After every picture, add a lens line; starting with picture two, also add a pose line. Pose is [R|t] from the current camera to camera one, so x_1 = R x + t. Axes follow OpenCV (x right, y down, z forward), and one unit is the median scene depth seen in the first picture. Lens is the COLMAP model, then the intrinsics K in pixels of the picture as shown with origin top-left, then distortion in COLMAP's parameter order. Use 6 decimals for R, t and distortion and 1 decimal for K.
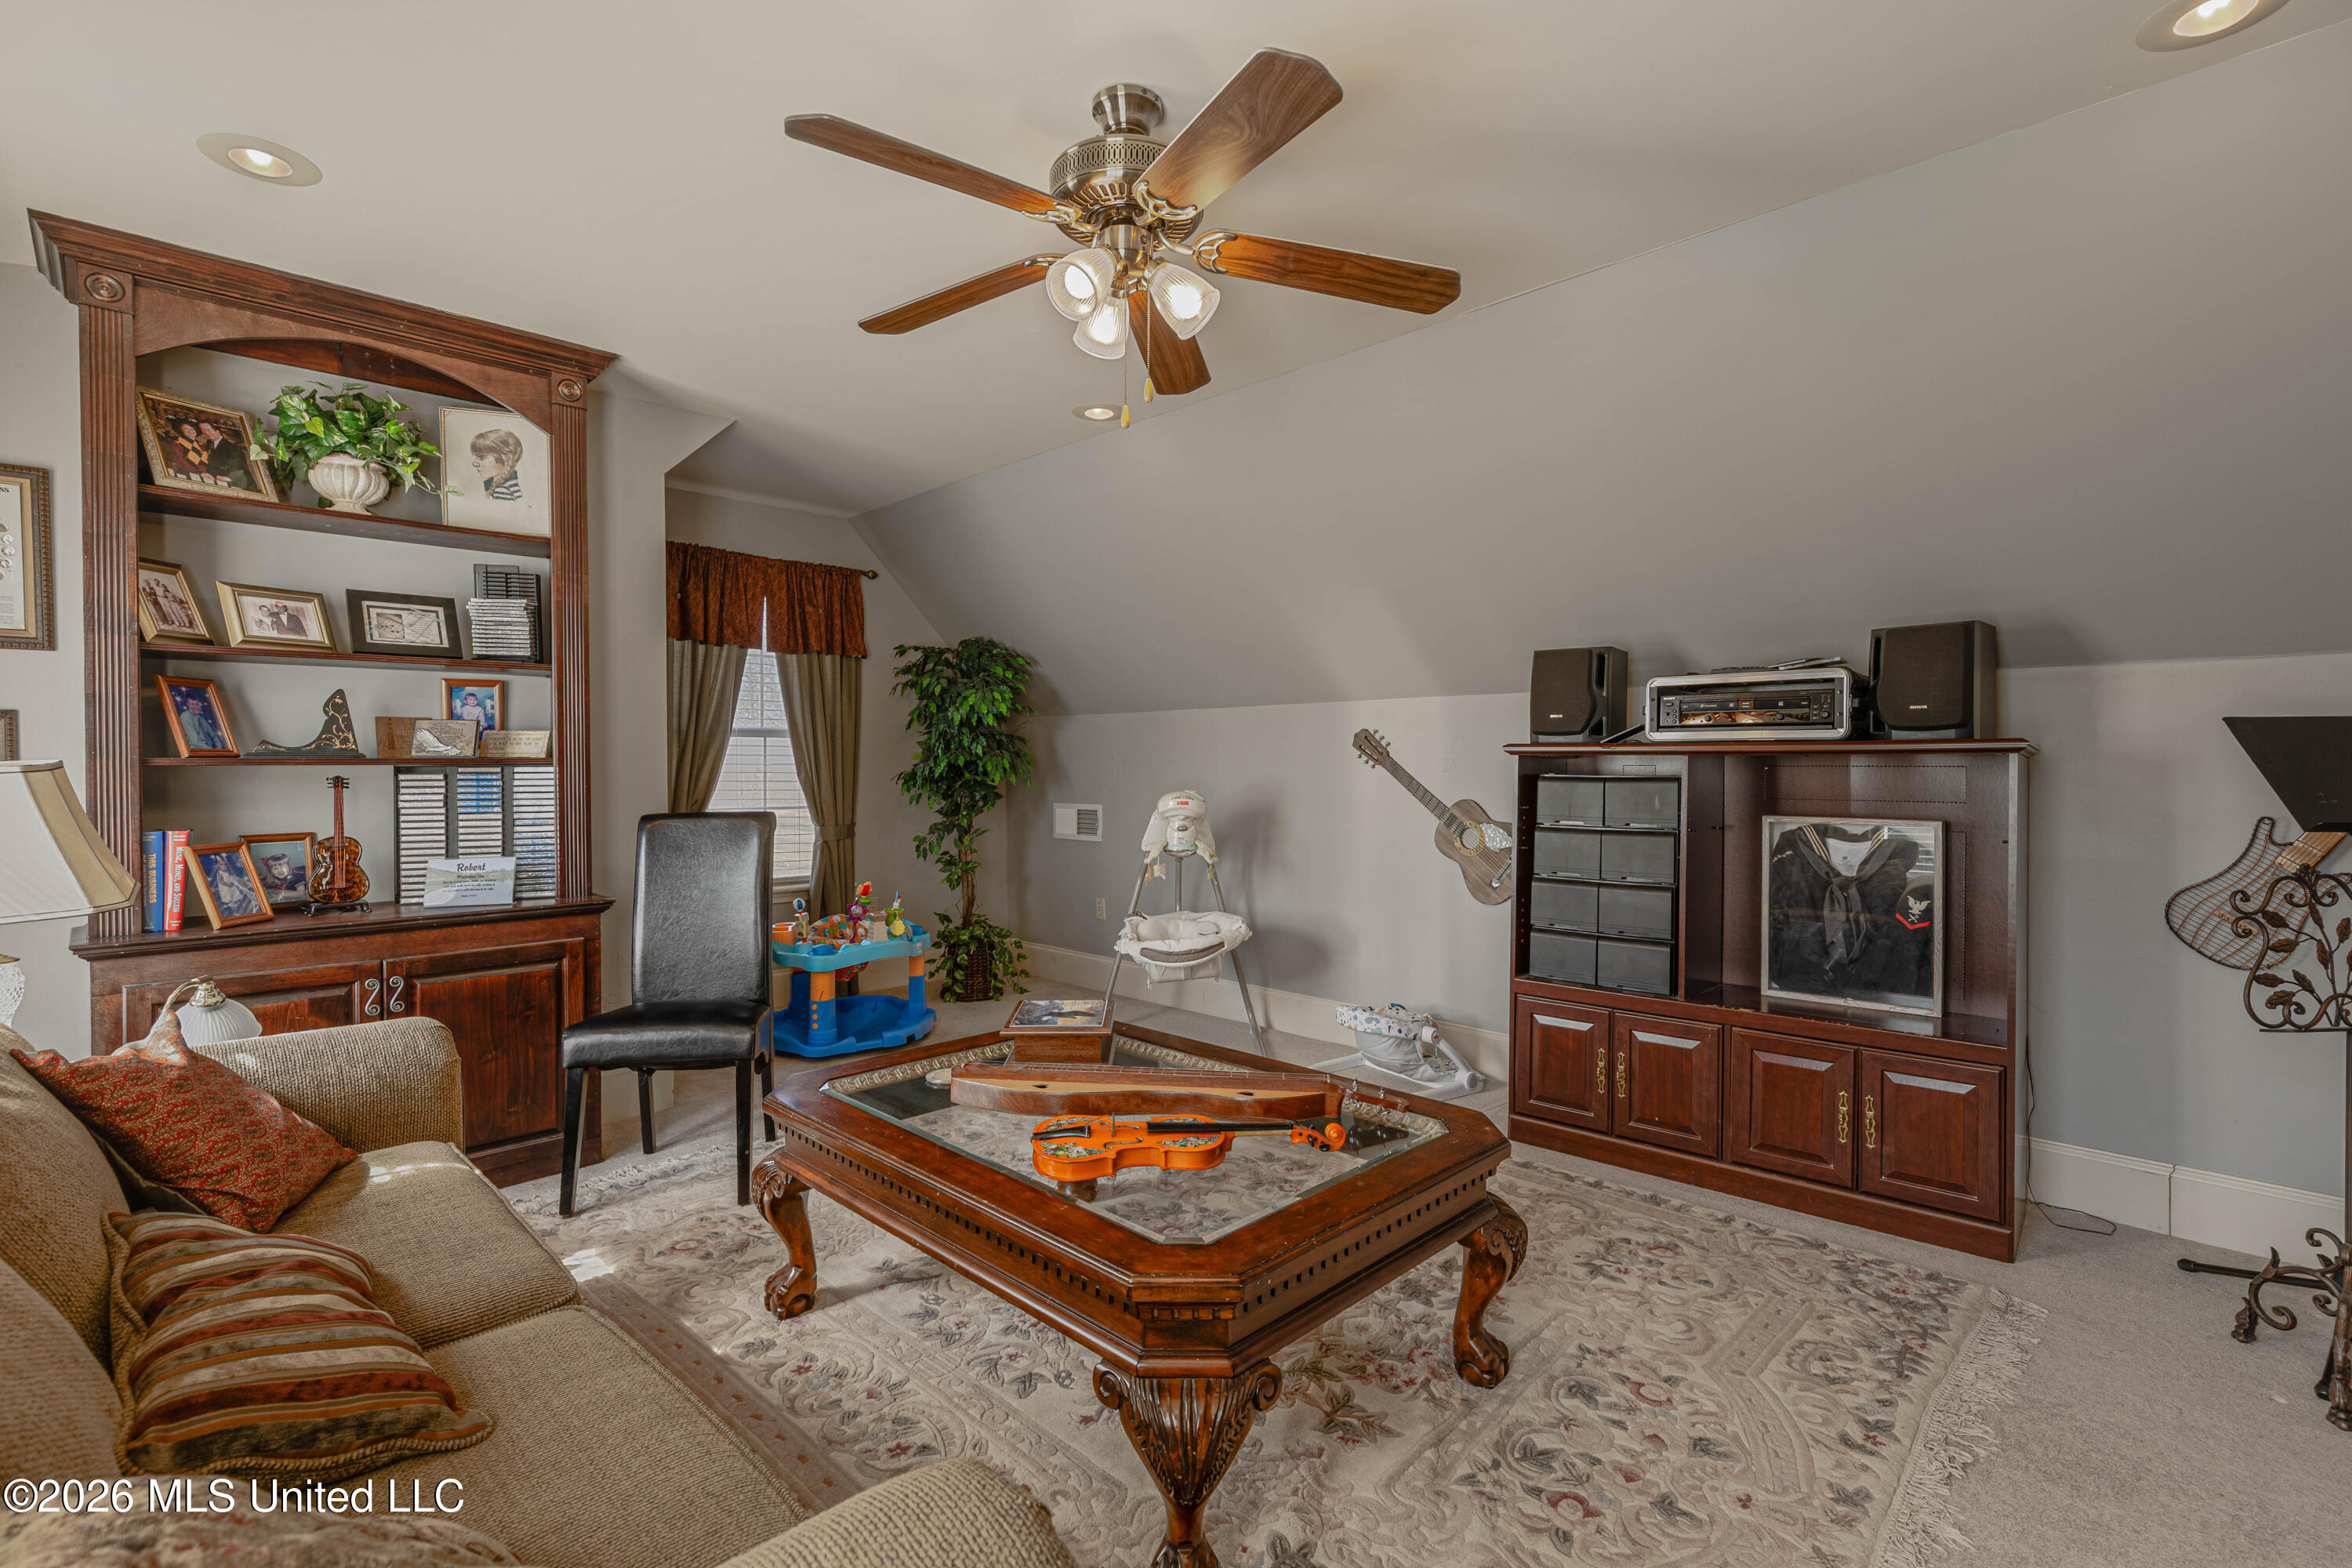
lens RADIAL K [[1080.7, 0, 1157.4], [0, 1080.7, 775.8], [0, 0, 1]] dist [0.010746, 0.001571]
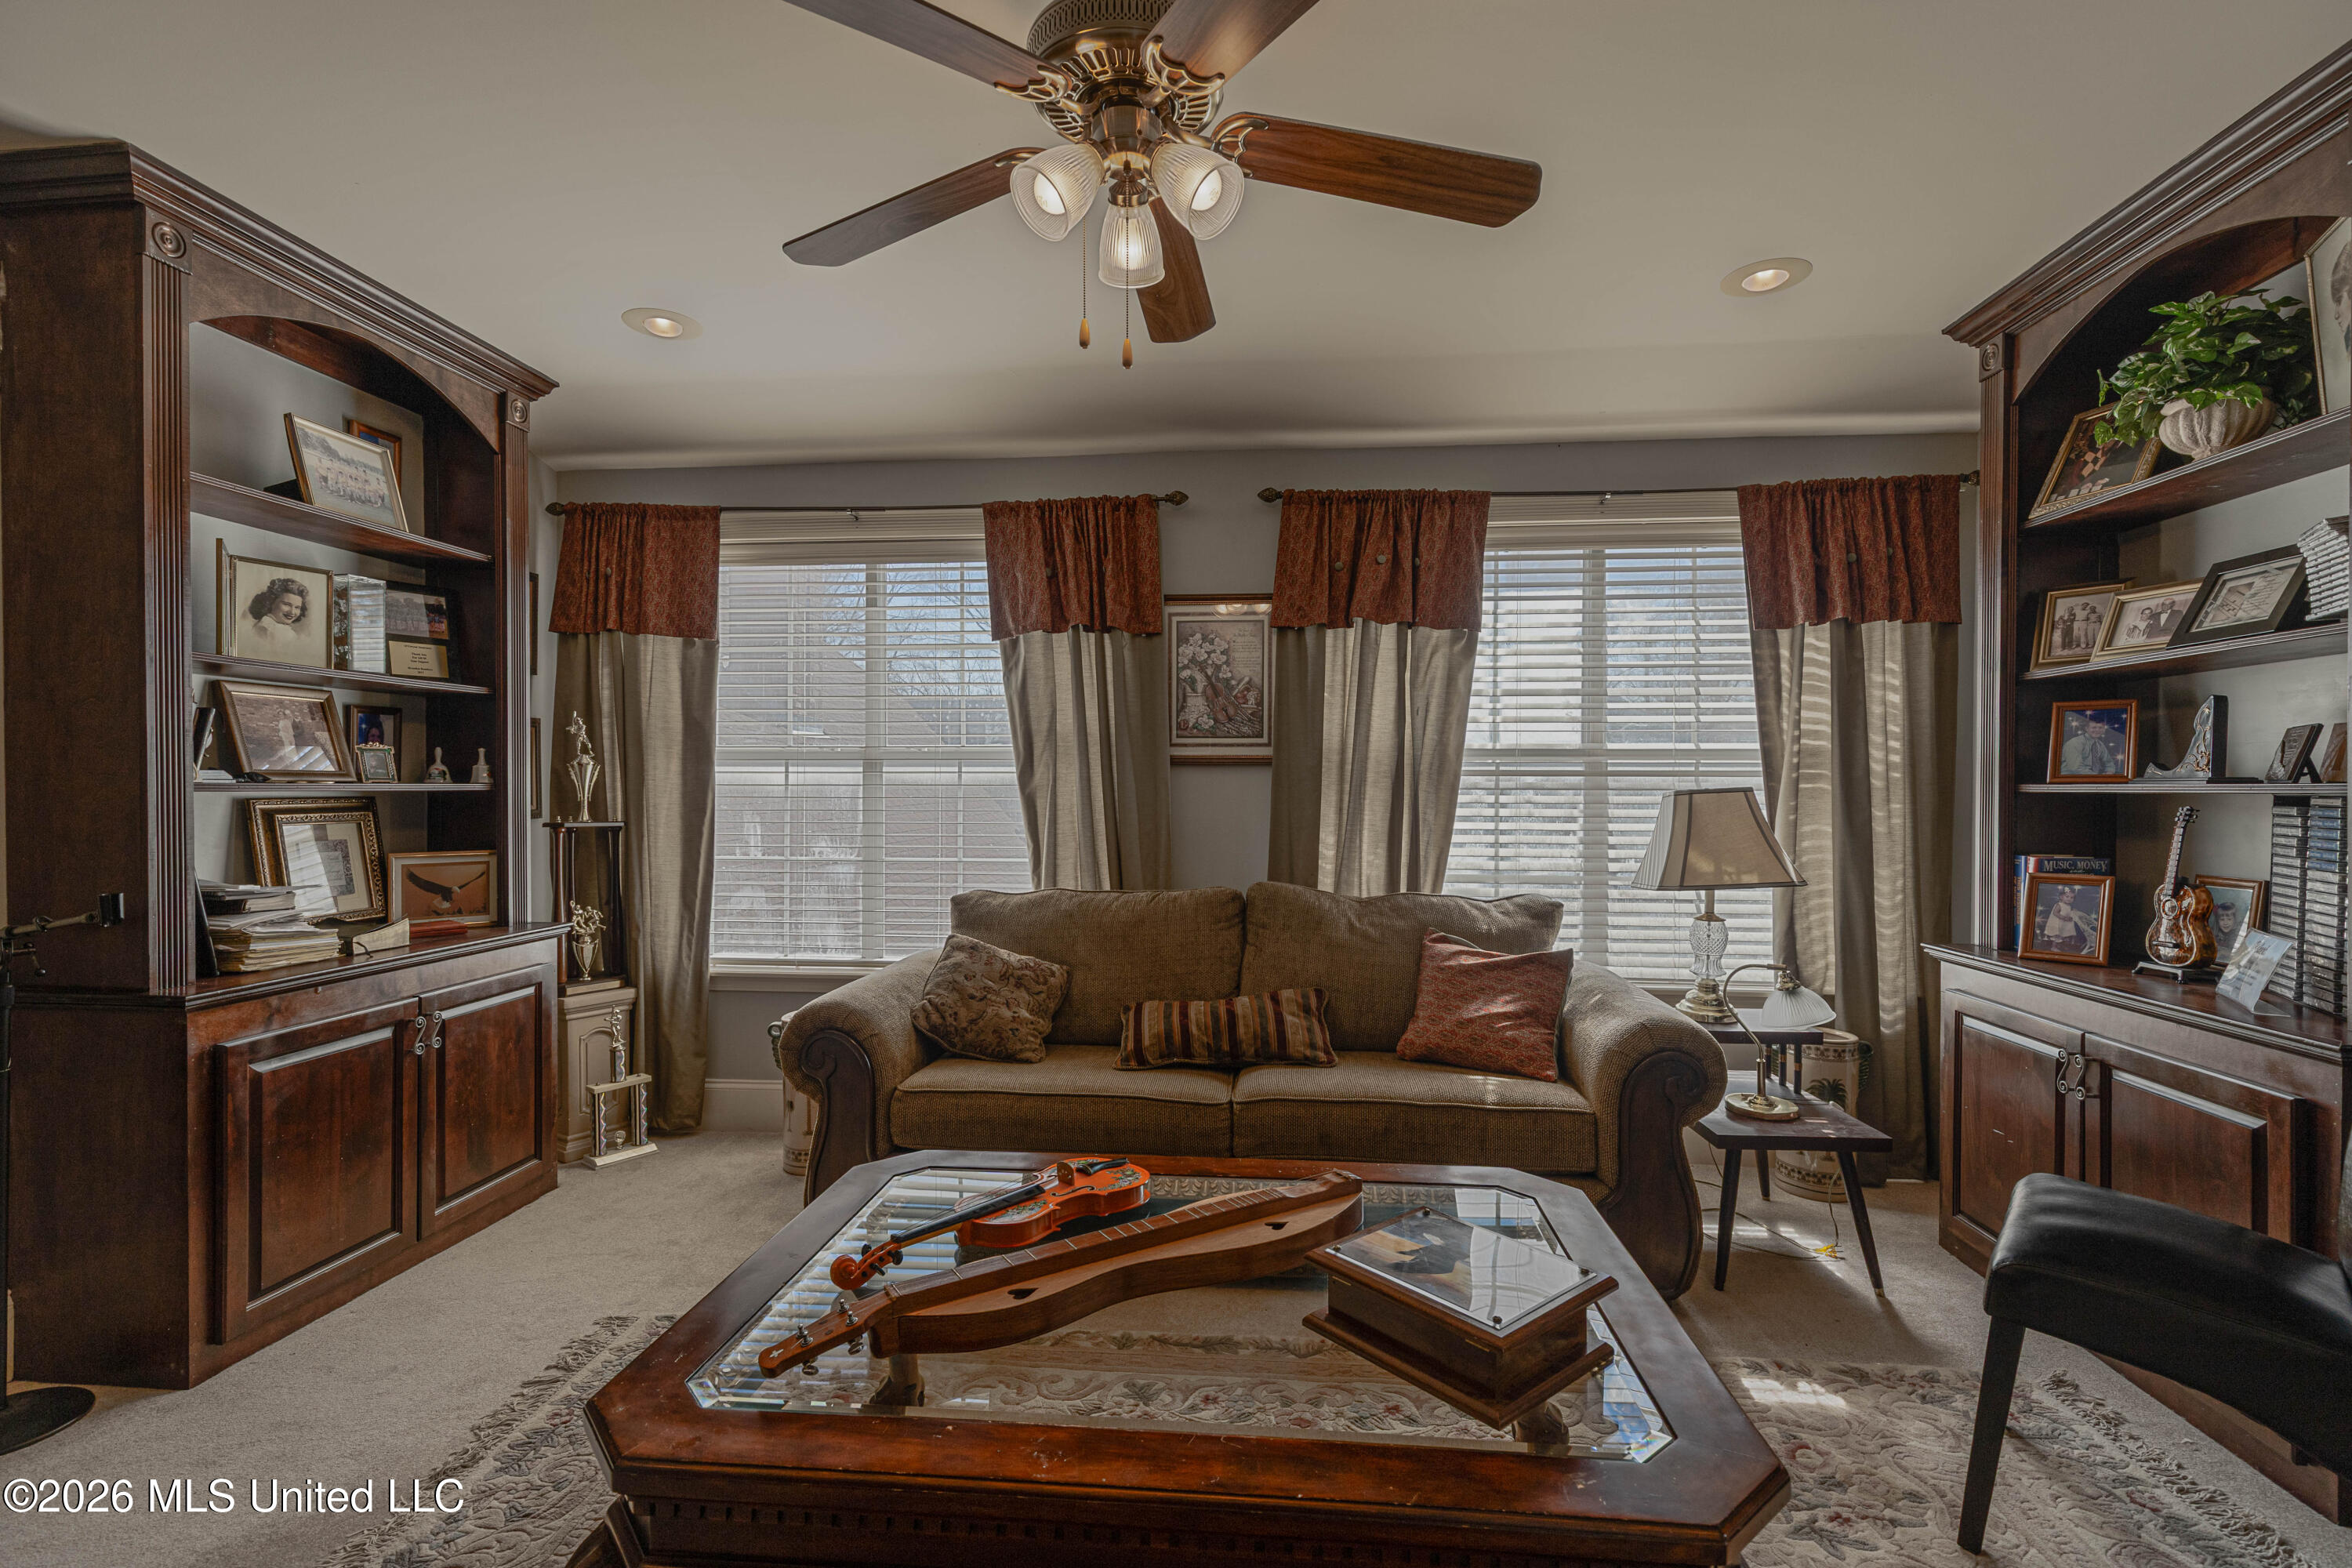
lens RADIAL K [[1080.7, 0, 1188.1], [0, 1080.7, 786.1], [0, 0, 1]] dist [0.010746, 0.001571]
pose [[-0.763436, 0.005351, -0.645861, 0.310453], [-0.002146, 0.999939, 0.010821, -0.020899], [0.645880, 0.009647, -0.763378, 1.114201]]
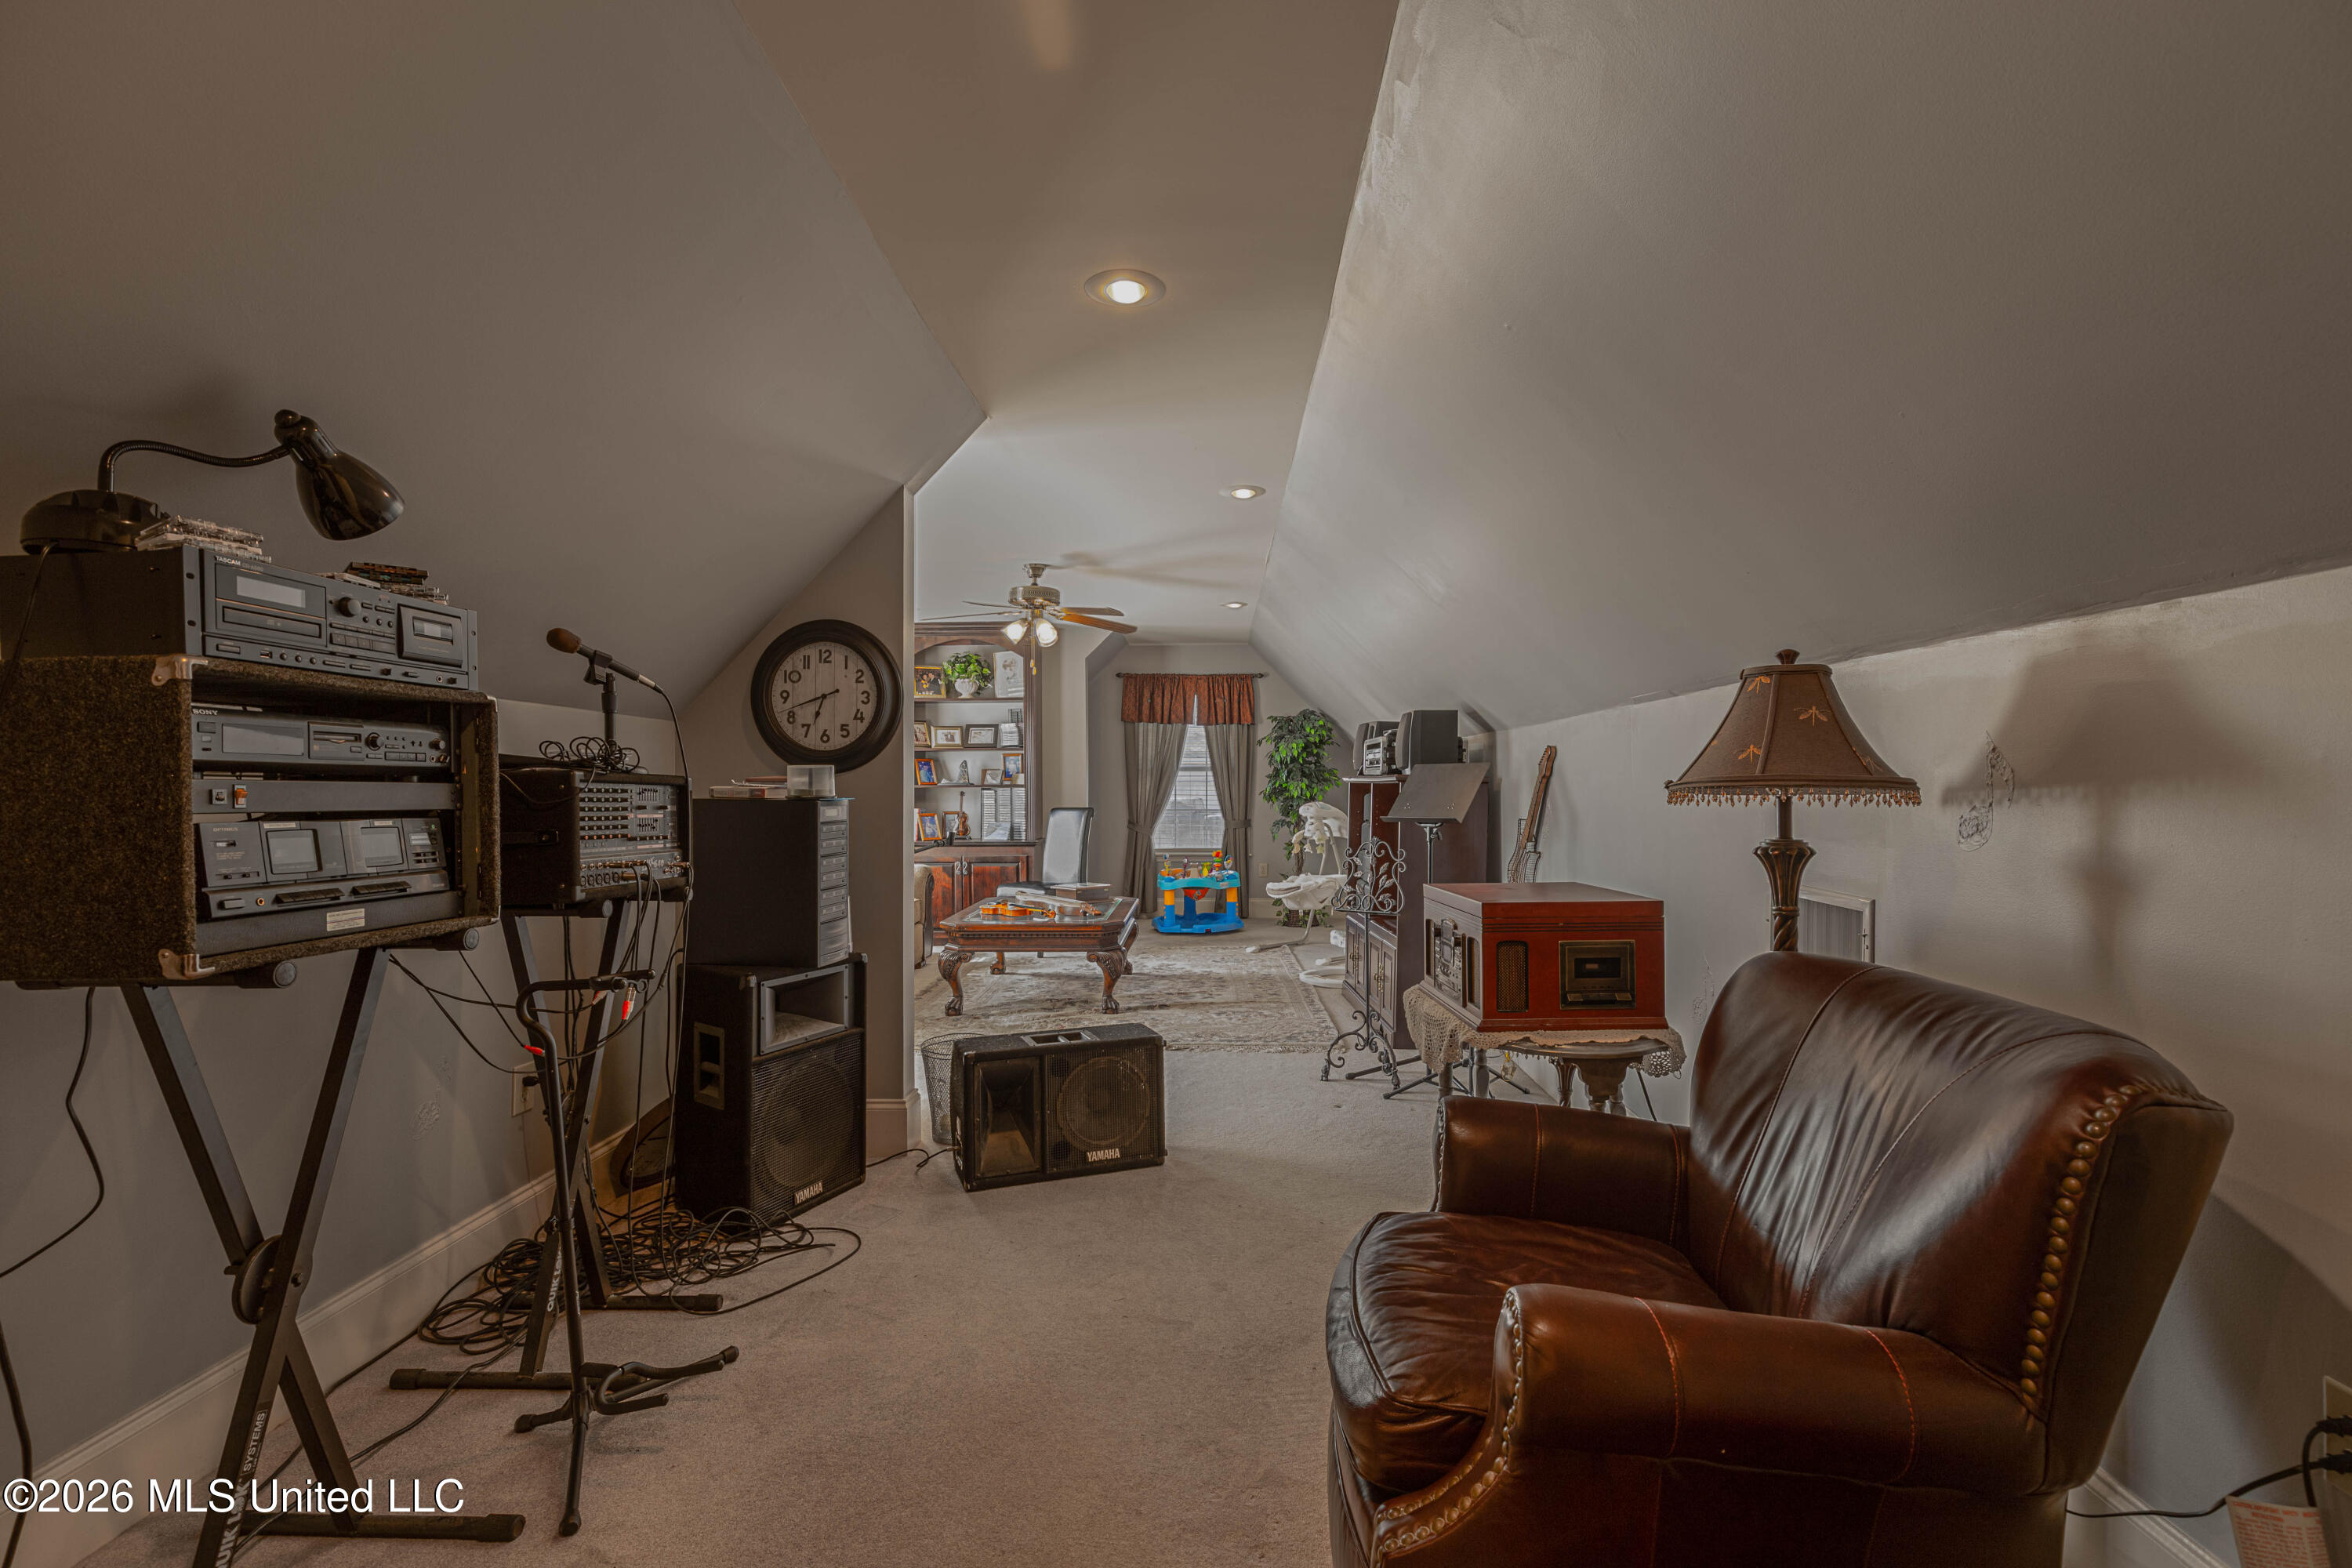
lens RADIAL K [[1080.7, 0, 1174.0], [0, 1080.7, 793.5], [0, 0, 1]] dist [0.010746, 0.001571]
pose [[0.690777, 0.008509, -0.723018, 1.620012], [-0.005634, 0.999964, 0.006386, -0.014088], [0.723046, -0.000338, 0.690800, -0.530496]]
